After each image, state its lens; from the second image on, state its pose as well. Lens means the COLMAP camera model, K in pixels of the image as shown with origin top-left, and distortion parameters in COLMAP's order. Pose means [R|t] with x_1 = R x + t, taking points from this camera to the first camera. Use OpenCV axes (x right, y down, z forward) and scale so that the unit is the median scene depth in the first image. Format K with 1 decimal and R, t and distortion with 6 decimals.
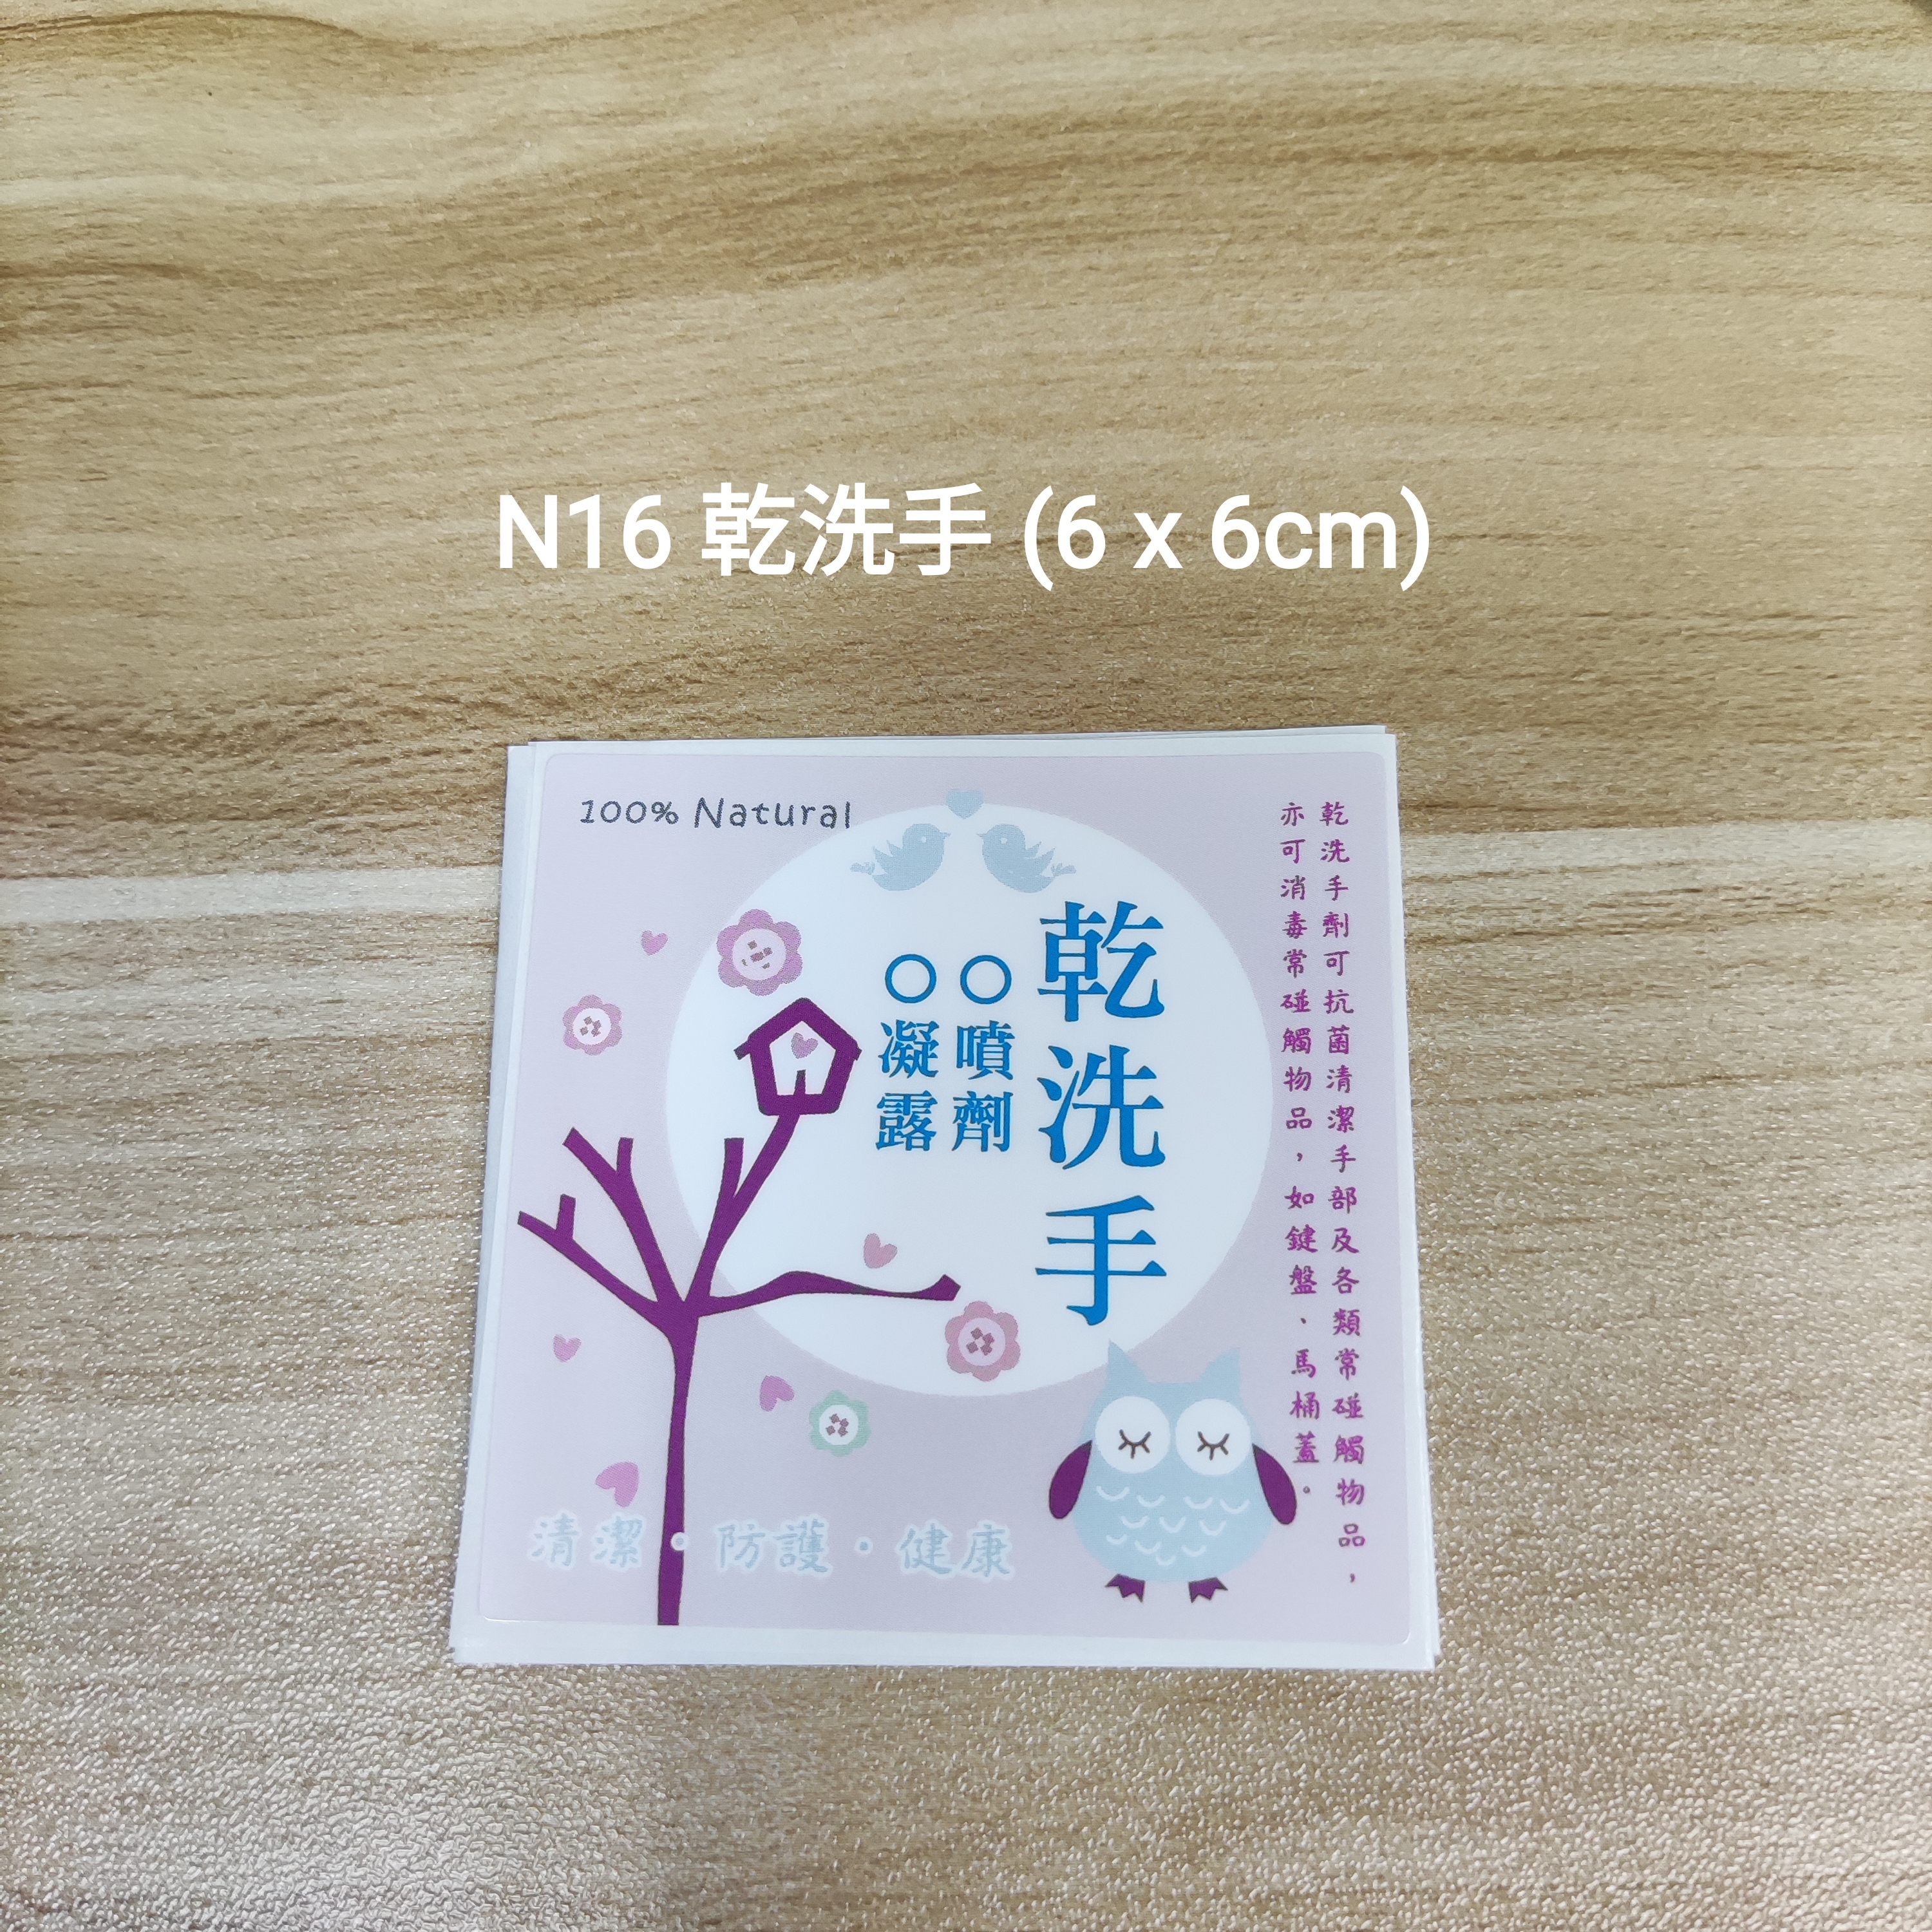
lens RADIAL K [[1728.3, 0, 969.6], [0, 1728.3, 964.1], [0, 0, 1]] dist [0.014450, -0.057687]
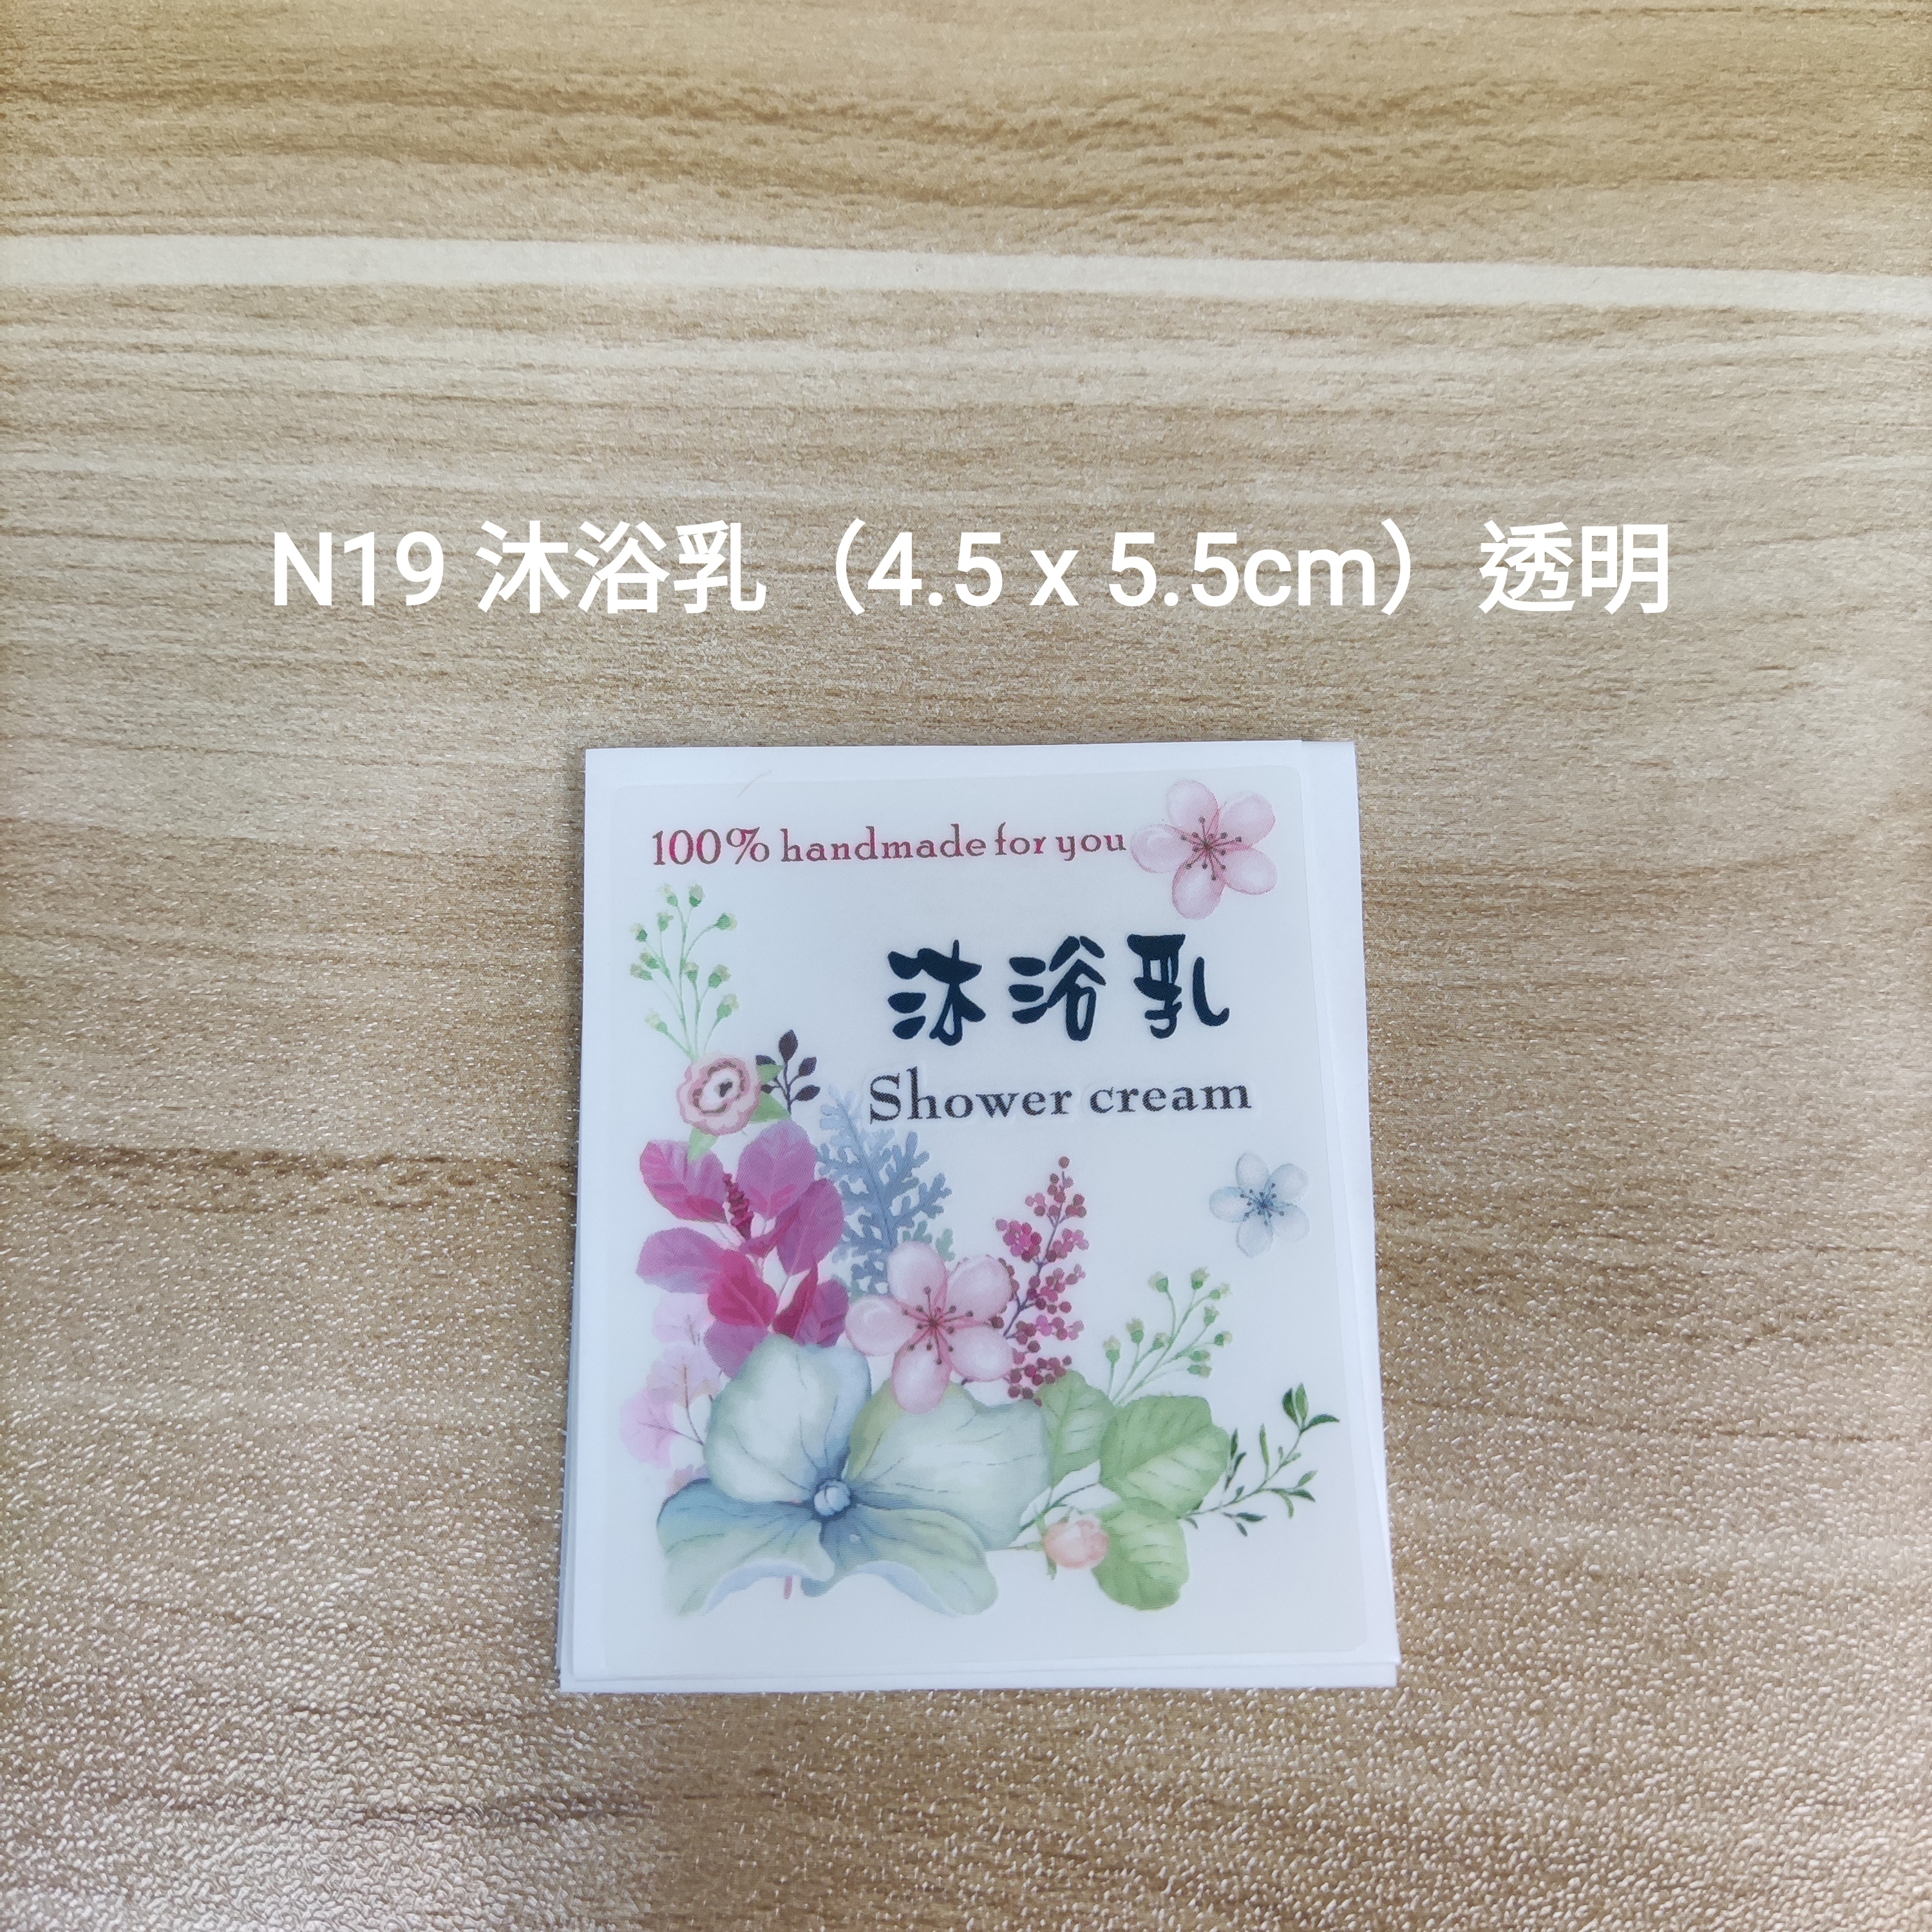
lens RADIAL K [[1728.3, 0, 969.7], [0, 1728.3, 984.5], [0, 0, 1]] dist [0.014450, -0.057687]
pose [[0.997907, 0.063768, -0.010734, -0.427808], [-0.063917, 0.997853, -0.014254, 0.395077], [0.009802, 0.014911, 0.999841, -0.007272]]
